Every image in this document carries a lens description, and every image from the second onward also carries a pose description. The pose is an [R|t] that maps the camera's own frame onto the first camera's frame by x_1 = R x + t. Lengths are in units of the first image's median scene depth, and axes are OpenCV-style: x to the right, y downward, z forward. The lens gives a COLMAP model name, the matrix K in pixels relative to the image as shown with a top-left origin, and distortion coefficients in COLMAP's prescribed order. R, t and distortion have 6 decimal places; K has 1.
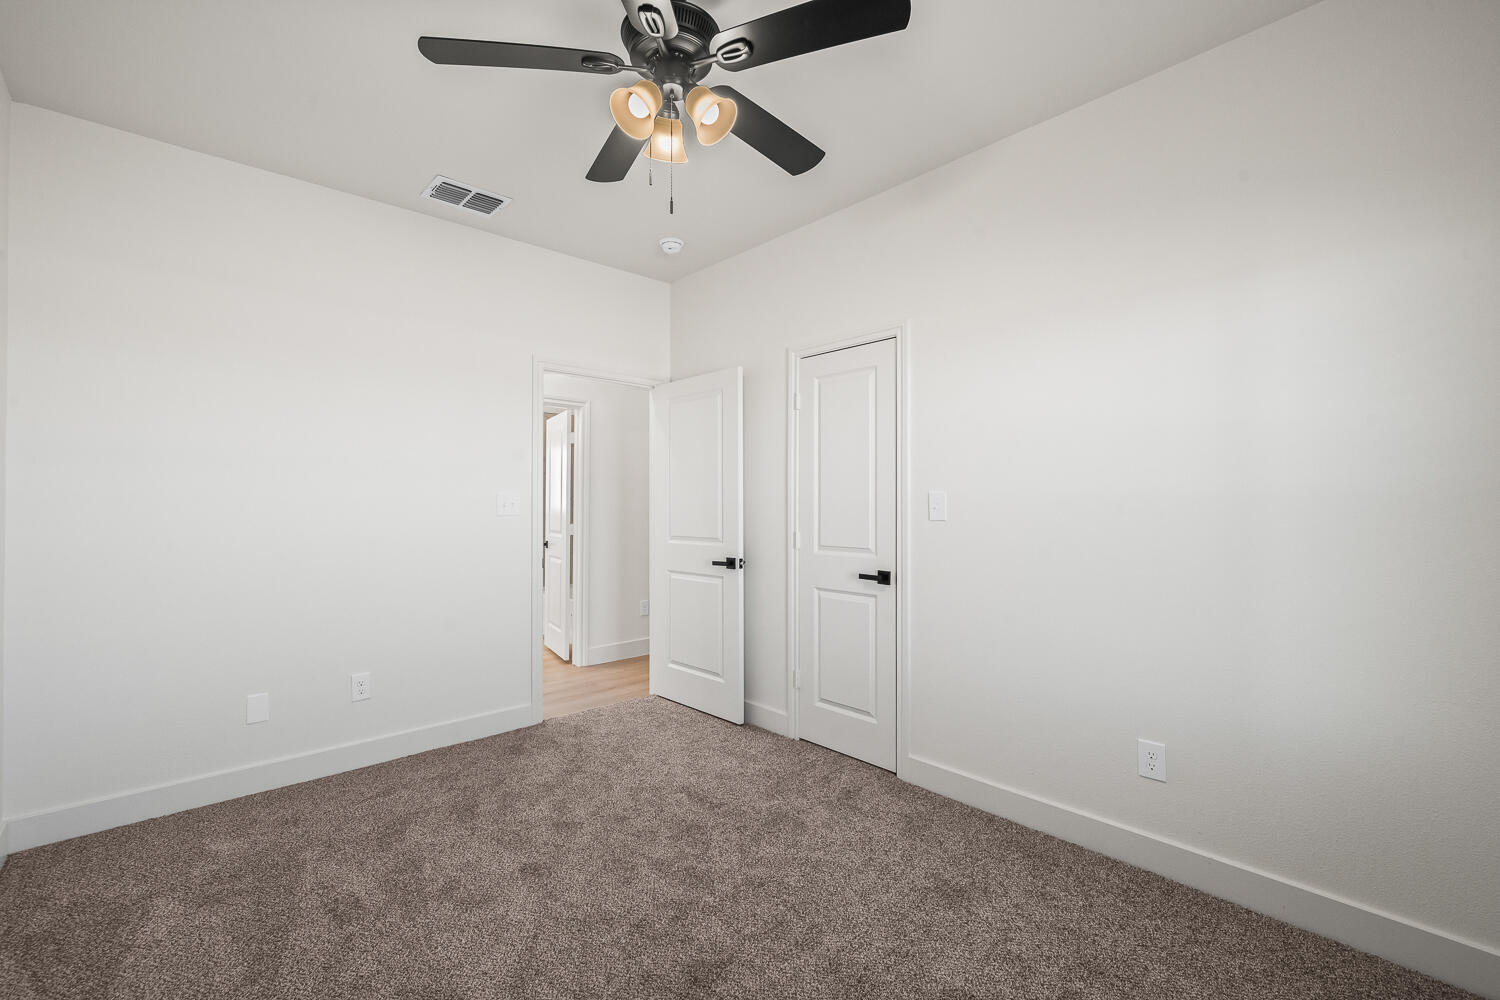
lens RADIAL K [[643.4, 0, 748.7], [0, 643.4, 508.9], [0, 0, 1]] dist [-0.001110, -0.000169]
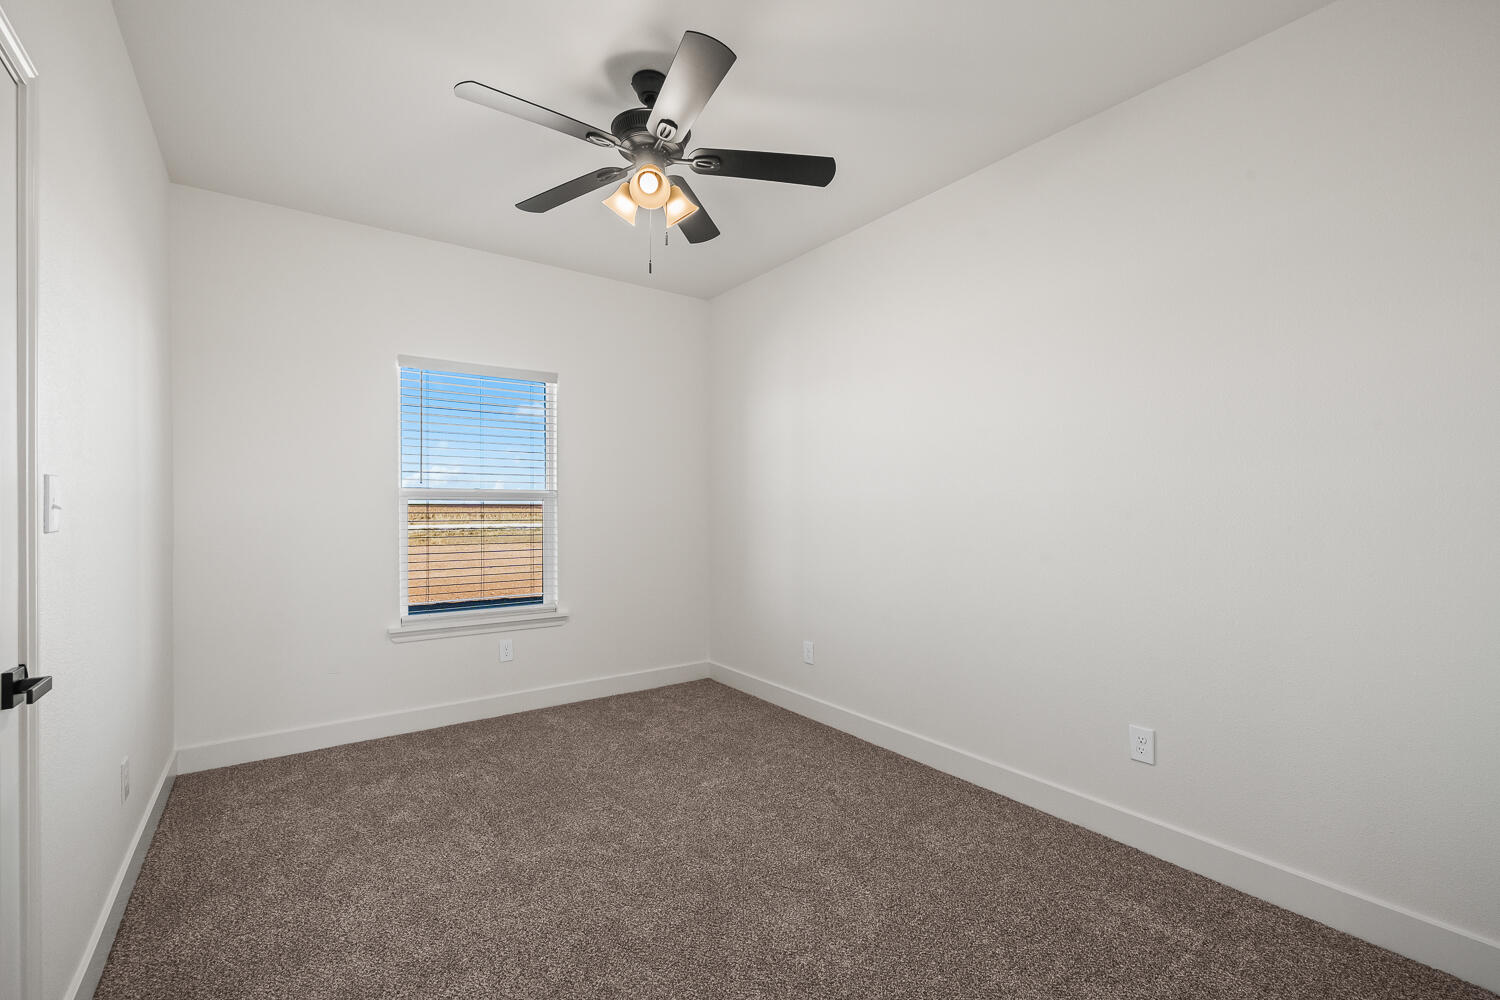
lens RADIAL K [[643.4, 0, 748.7], [0, 643.4, 508.9], [0, 0, 1]] dist [-0.001110, -0.000169]
pose [[0.993563, -0.004262, -0.113199, 0.109934], [0.004451, 0.999989, 0.001419, 0.000999], [0.113191, -0.001913, 0.993571, -0.120070]]
